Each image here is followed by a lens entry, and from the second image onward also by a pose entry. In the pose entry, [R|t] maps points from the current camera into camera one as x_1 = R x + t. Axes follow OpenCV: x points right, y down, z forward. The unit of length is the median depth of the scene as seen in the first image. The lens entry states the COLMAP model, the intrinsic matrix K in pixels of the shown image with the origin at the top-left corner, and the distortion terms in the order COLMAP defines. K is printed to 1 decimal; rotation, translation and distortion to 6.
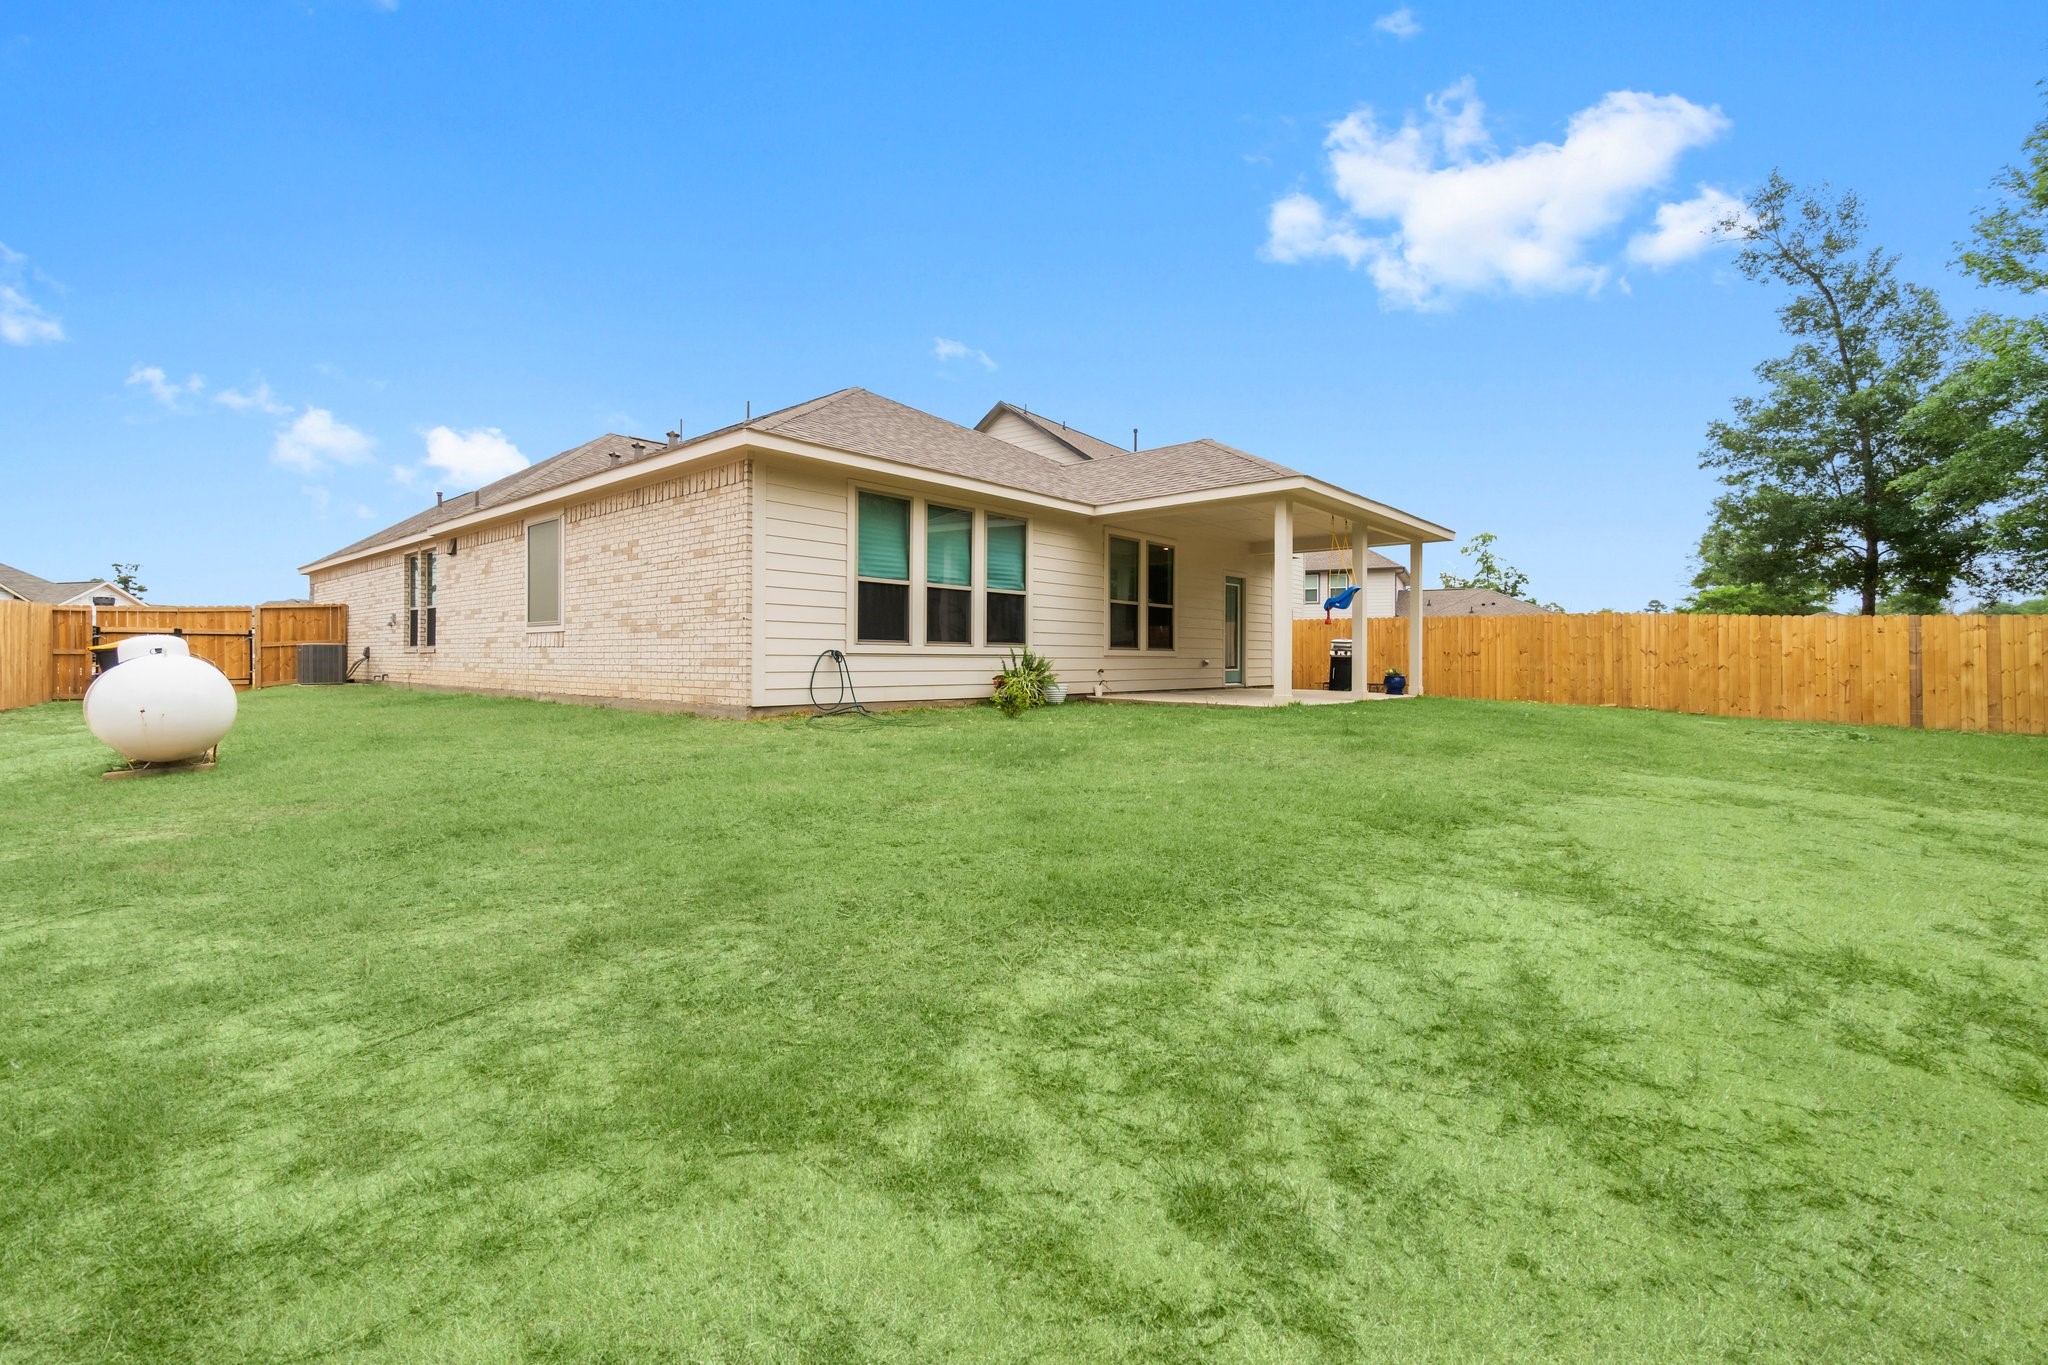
lens RADIAL K [[882.1, 0, 1014.3], [0, 882.1, 654.6], [0, 0, 1]] dist [-0.001374, 0.000056]
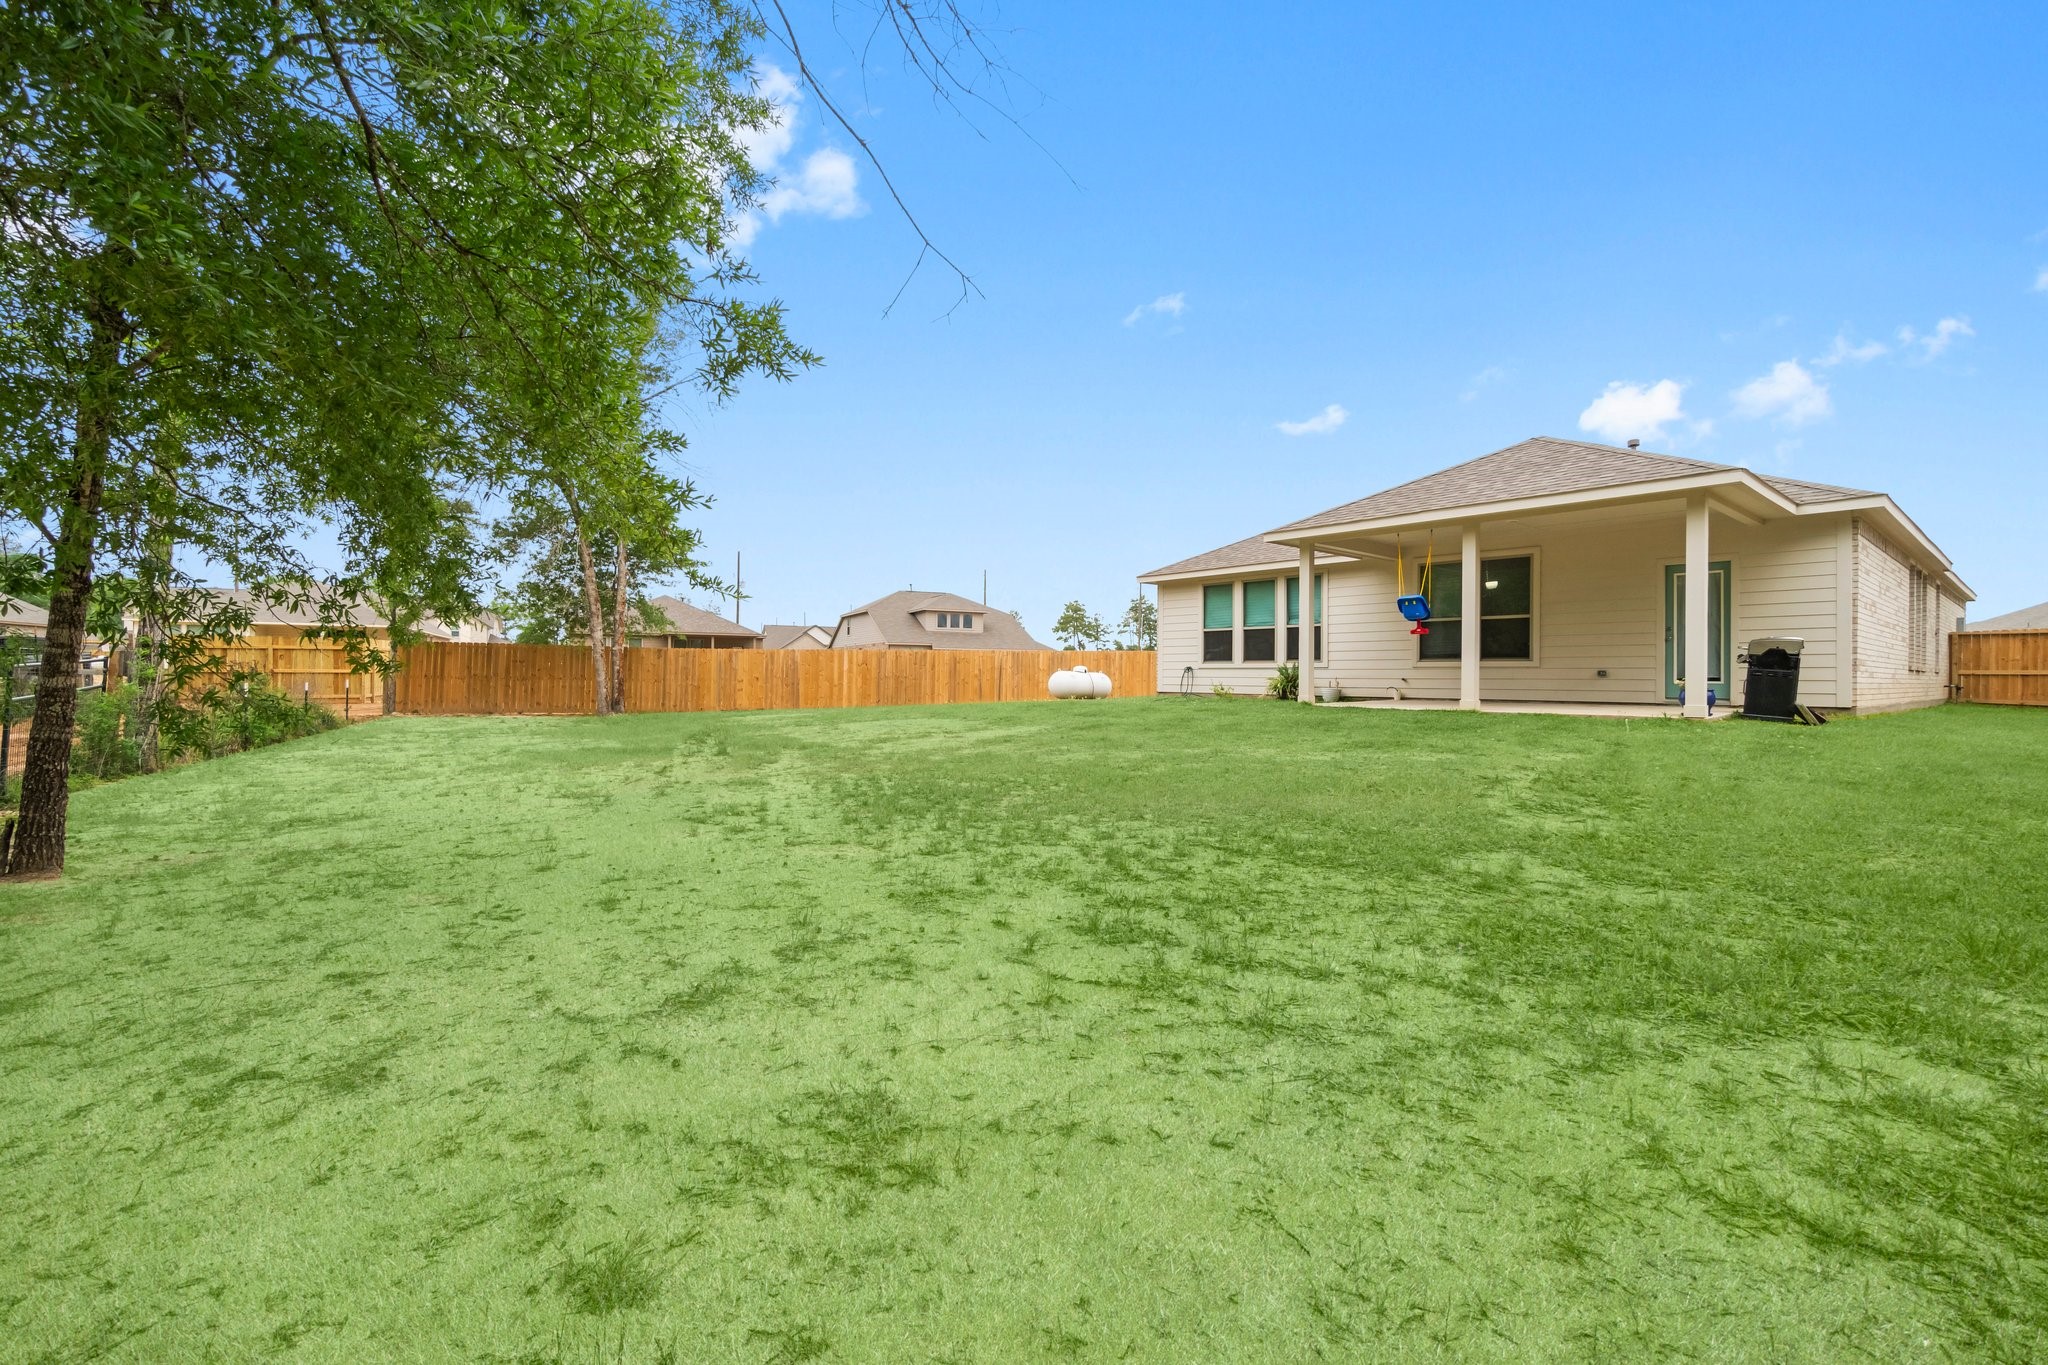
lens RADIAL K [[901.0, 0, 1024.0], [0, 901.0, 682.5], [0, 0, 1]] dist [-0.001069, -0.000009]
pose [[-0.118625, -0.003040, -0.992934, 1.697974], [-0.003997, 0.999989, -0.002584, 0.033952], [0.992931, 0.003662, -0.118636, 0.759487]]
